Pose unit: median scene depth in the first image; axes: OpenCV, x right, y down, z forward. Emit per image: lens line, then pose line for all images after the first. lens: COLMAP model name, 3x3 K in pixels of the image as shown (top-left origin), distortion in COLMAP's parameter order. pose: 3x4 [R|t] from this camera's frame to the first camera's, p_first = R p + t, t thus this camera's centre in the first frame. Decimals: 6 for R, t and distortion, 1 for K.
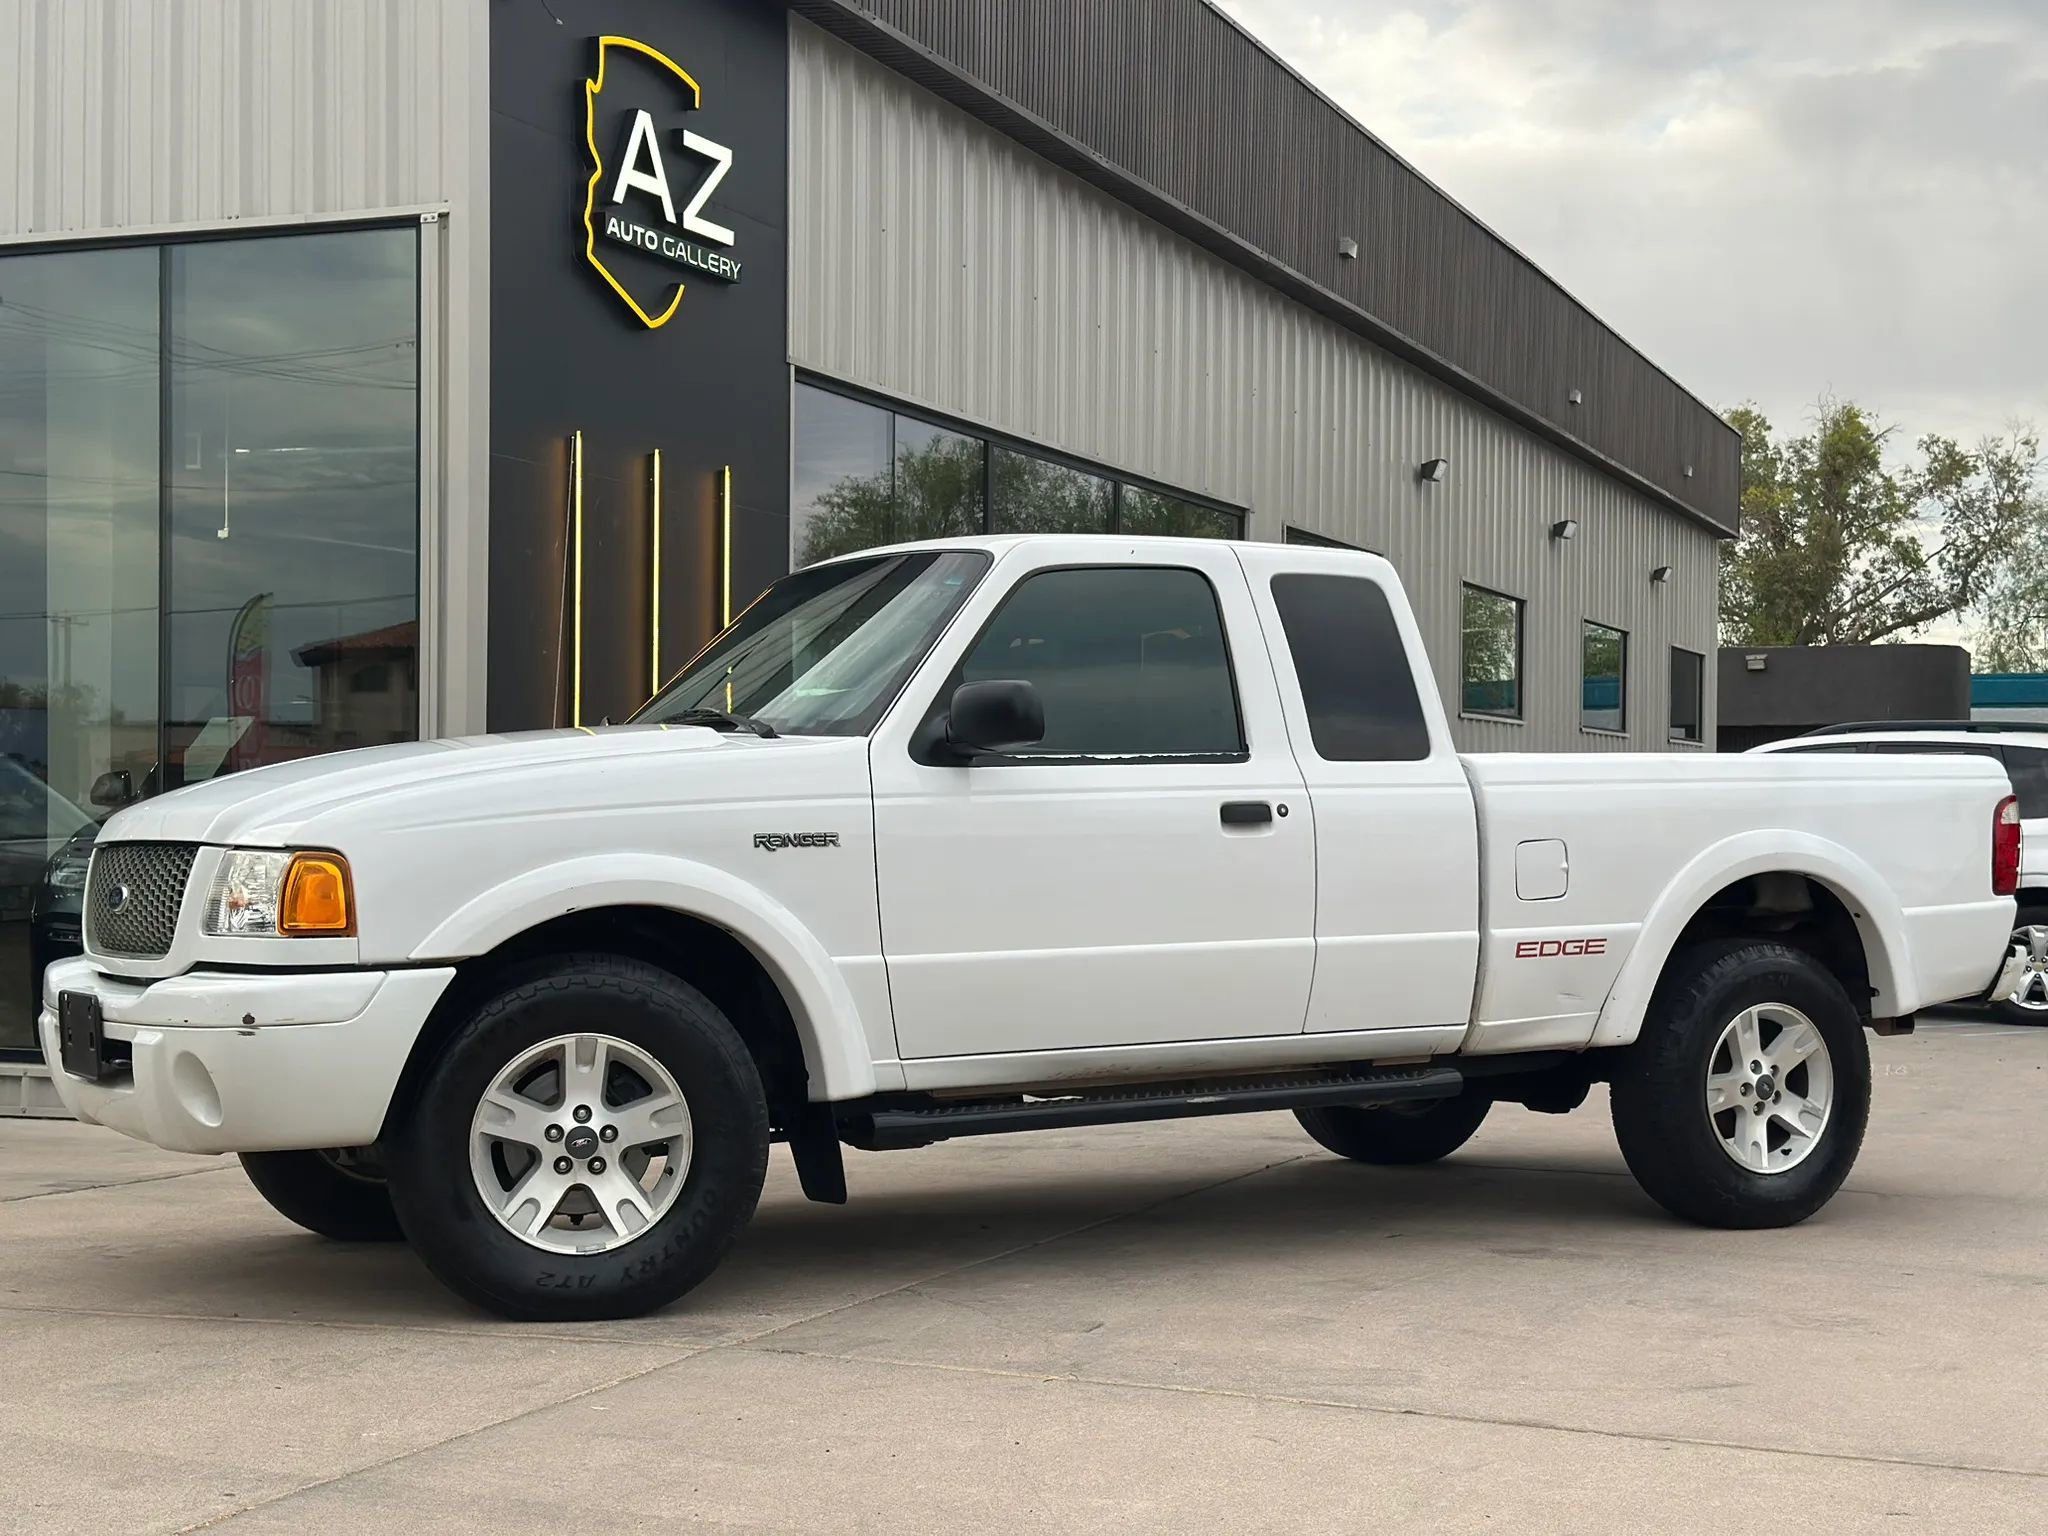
lens RADIAL K [[2818.4, 0, 1015.0], [0, 2818.4, 790.5], [0, 0, 1]] dist [0.120589, 0.004034]
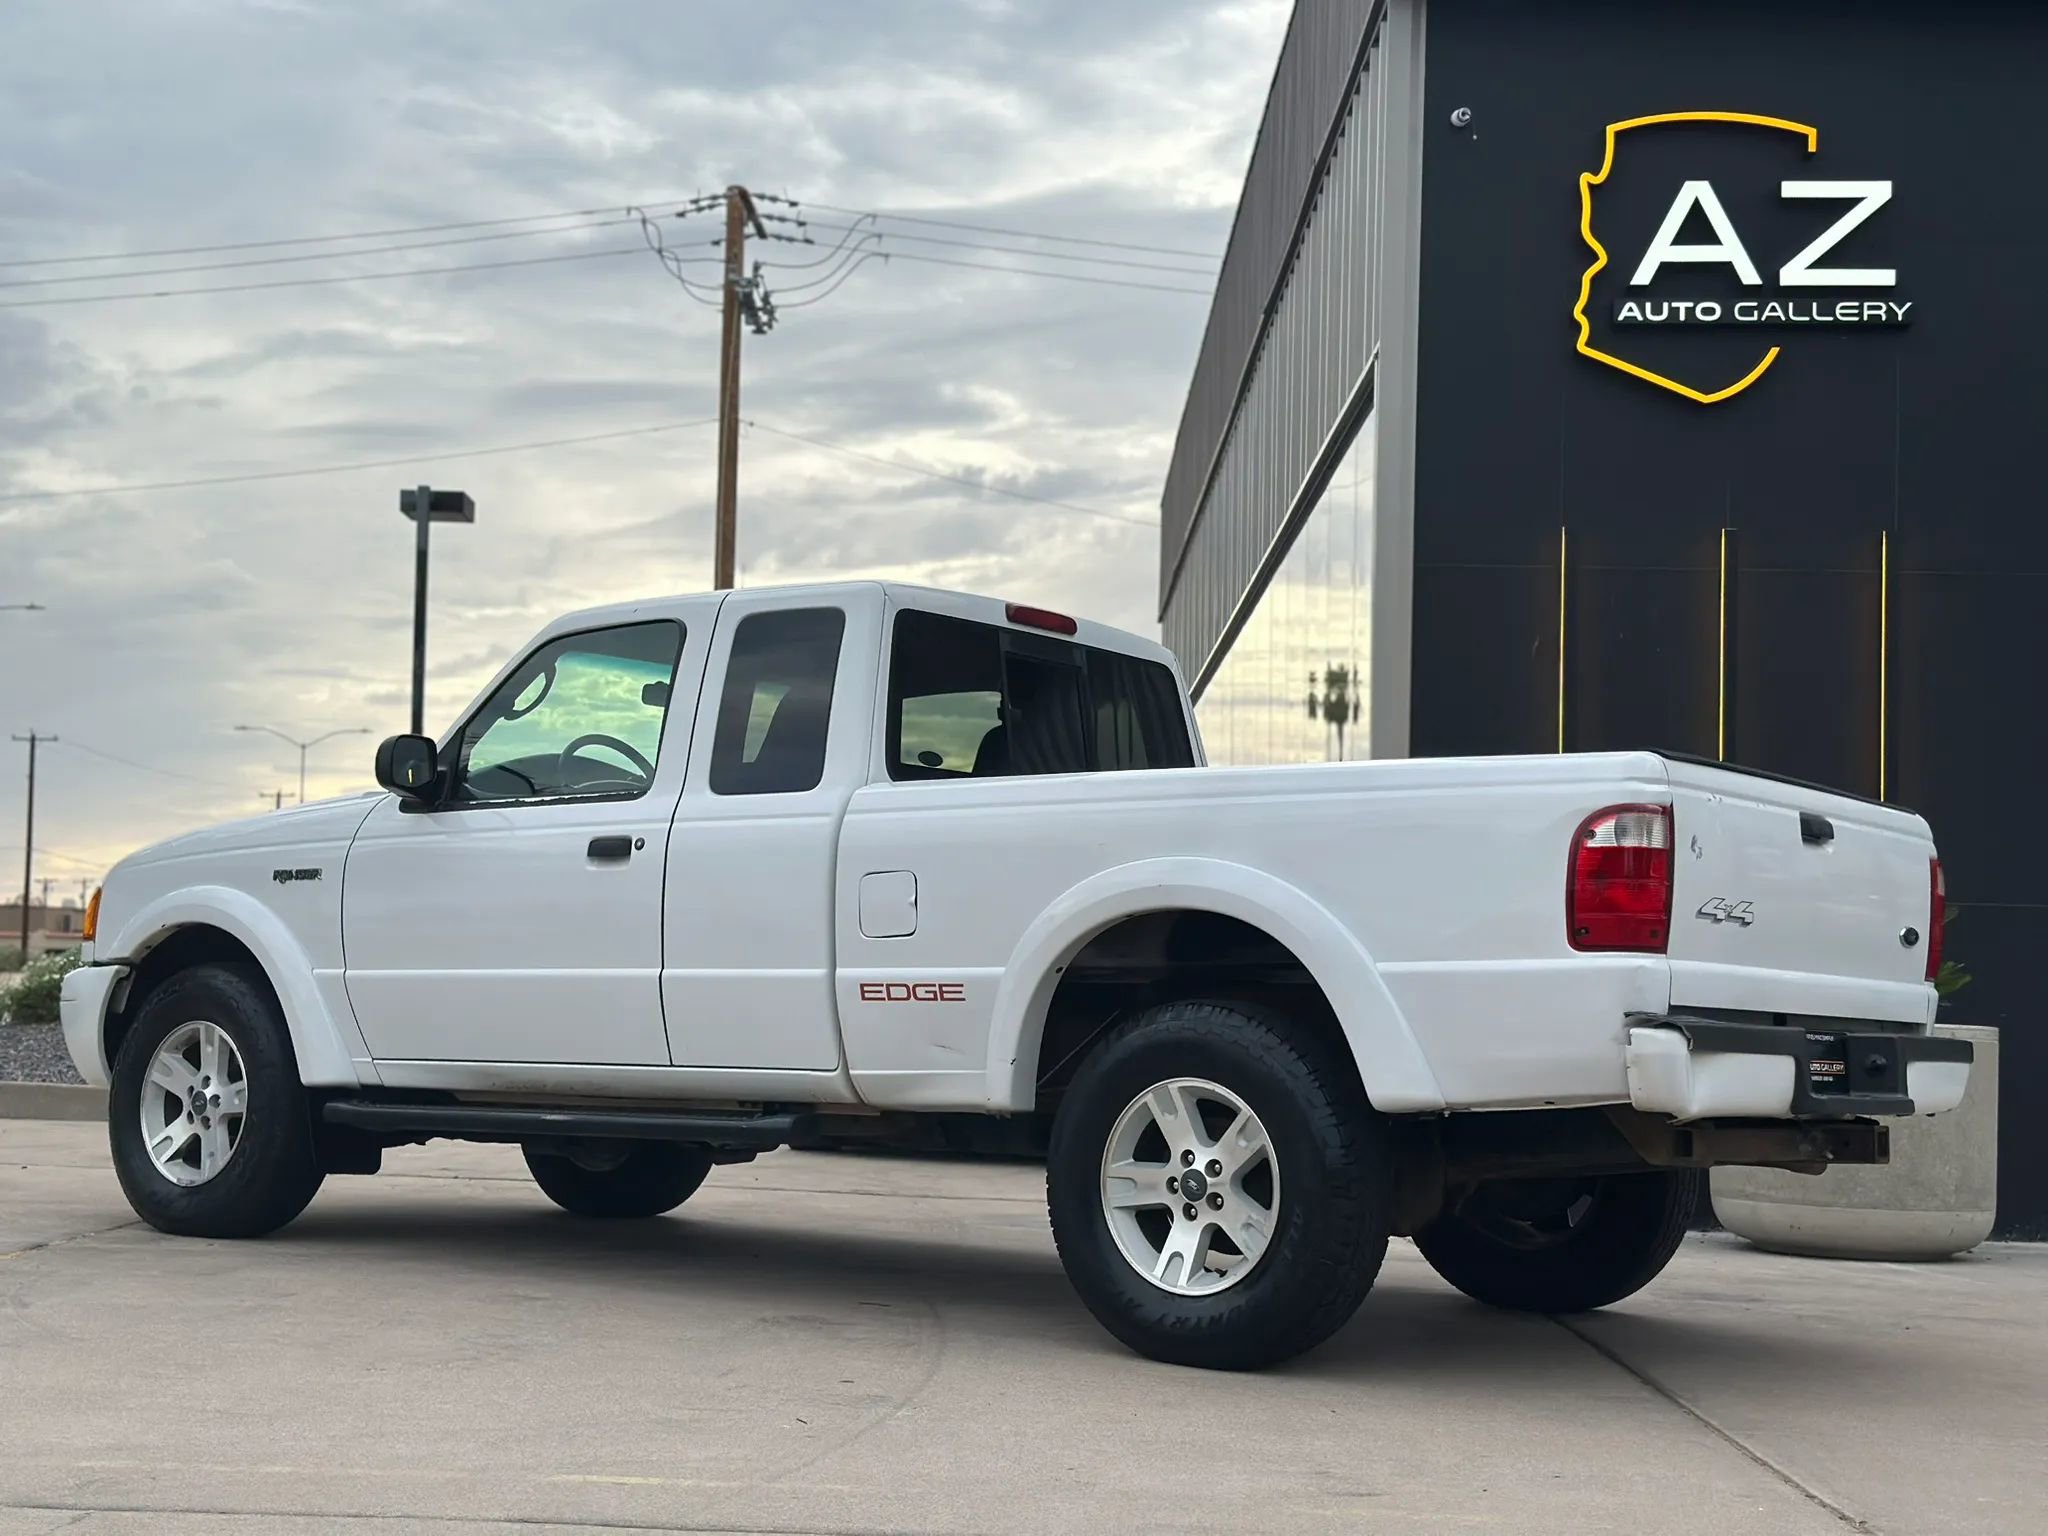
lens RADIAL K [[2826.1, 0, 1034.6], [0, 2826.1, 766.8], [0, 0, 1]] dist [0.138646, -0.061511]
pose [[0.384723, -0.063808, -0.920824, 0.992356], [-0.014682, 0.997059, -0.075225, 0.049065], [0.922915, 0.042460, 0.382655, 0.661637]]
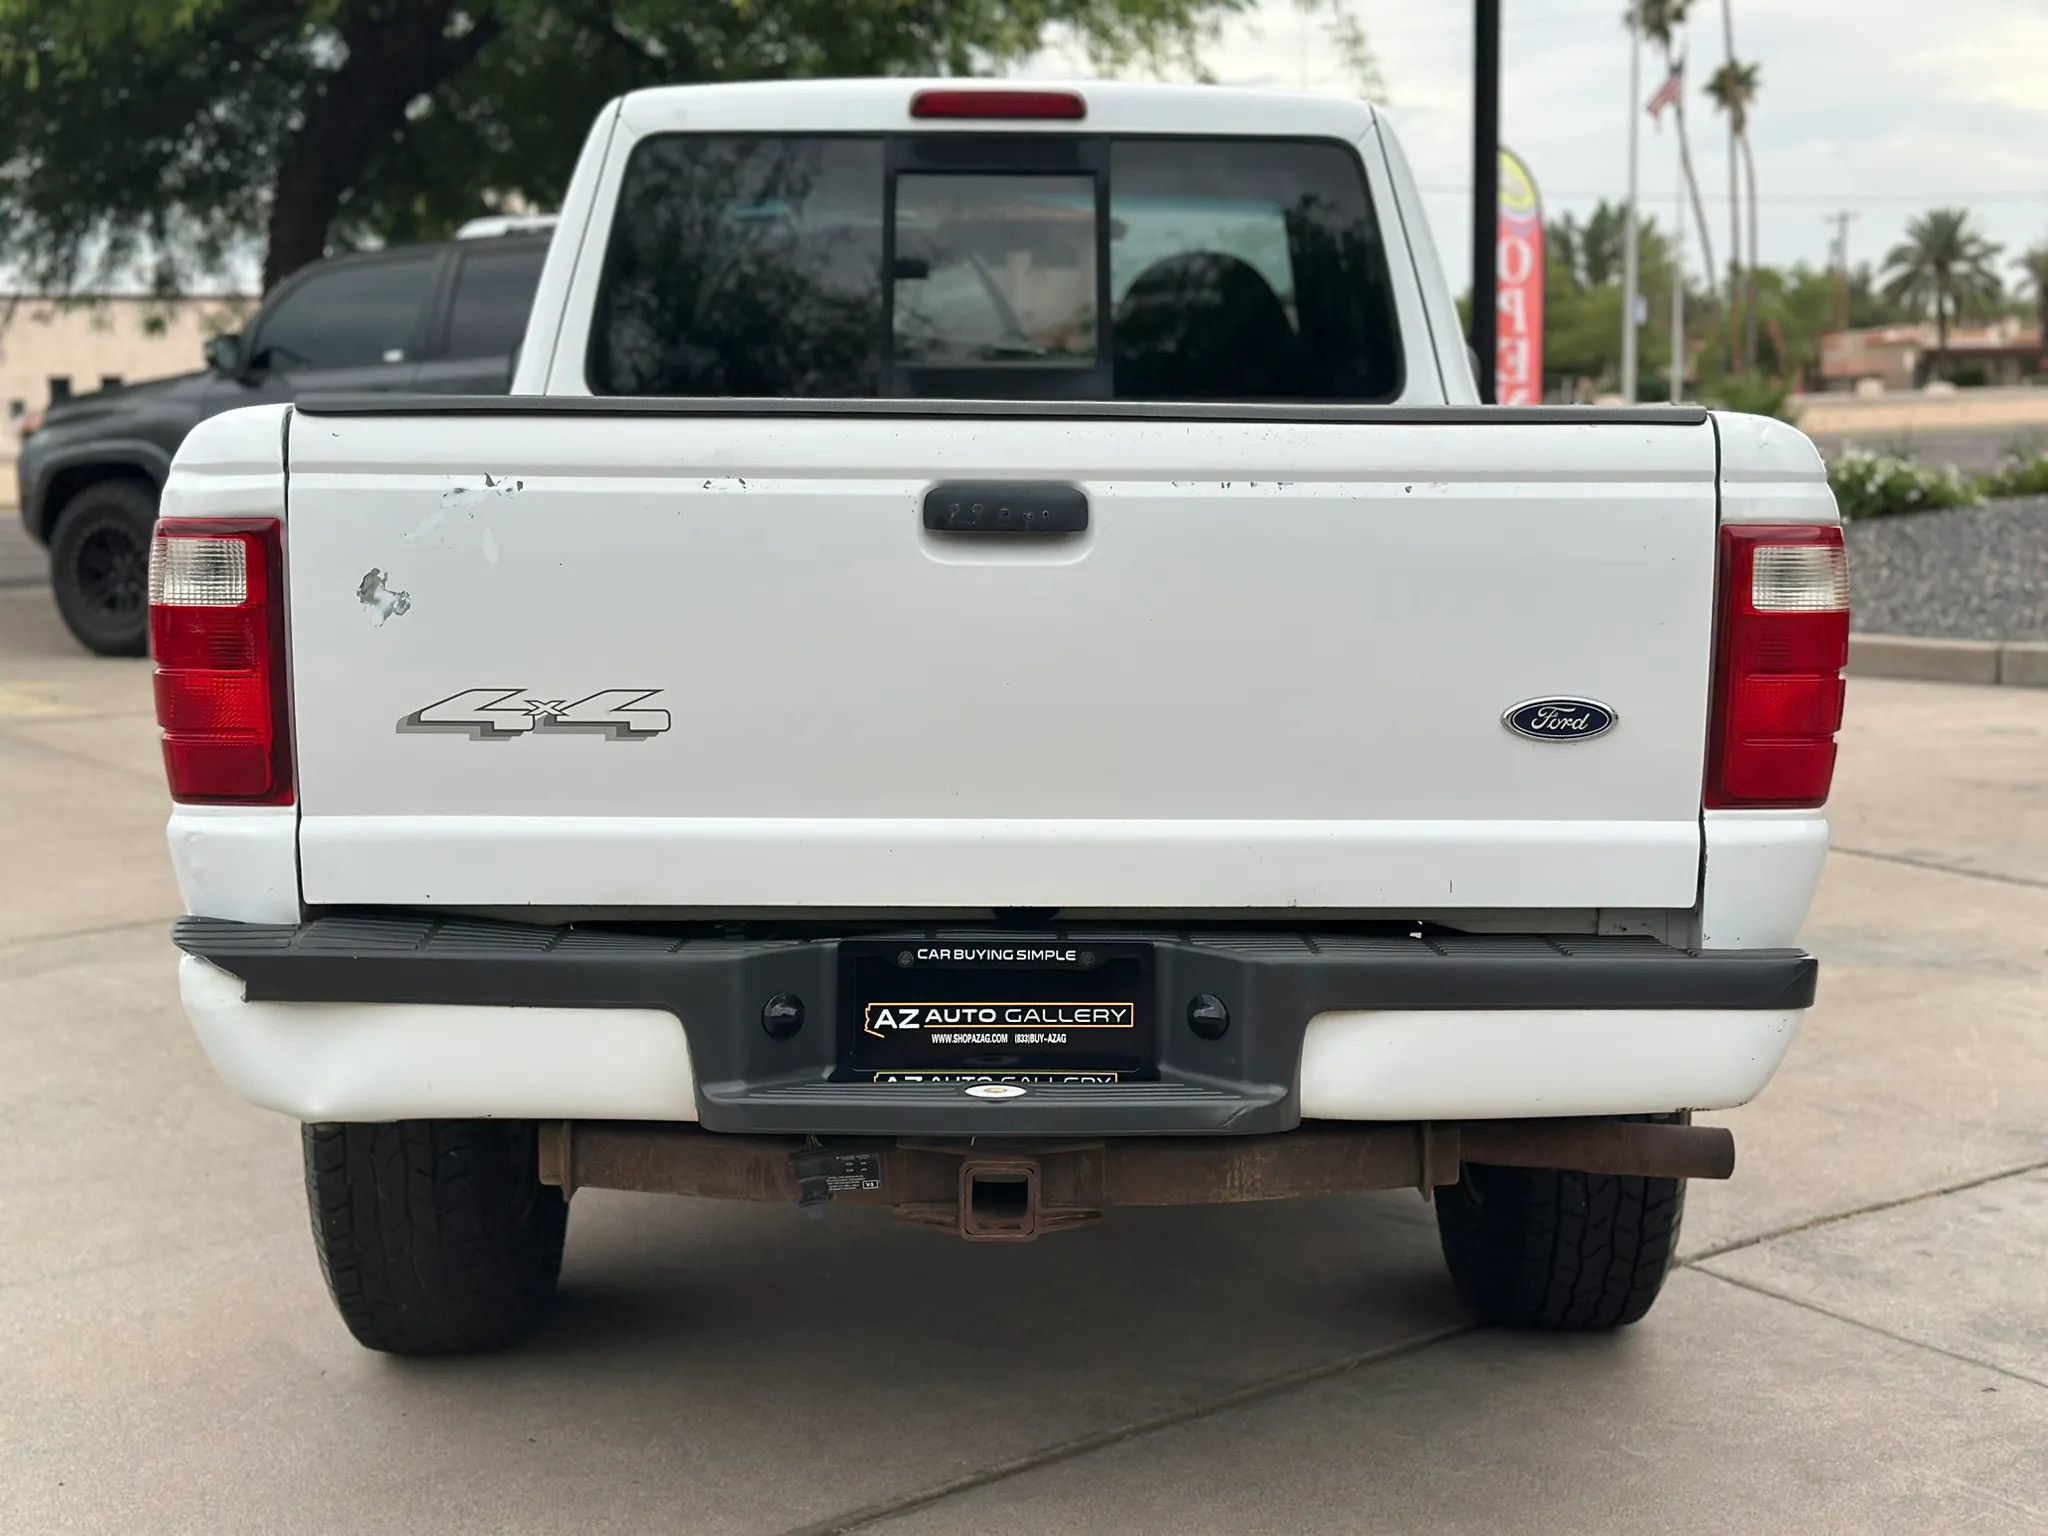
lens RADIAL K [[2830.7, 0, 1024.0], [0, 2830.7, 768.0], [0, 0, 1]] dist [0.203695, -0.507037]
pose [[-0.495932, 0.123269, -0.859568, 0.650814], [0.019277, 0.991192, 0.131023, -0.013415], [0.868148, 0.048408, -0.493940, 1.368888]]
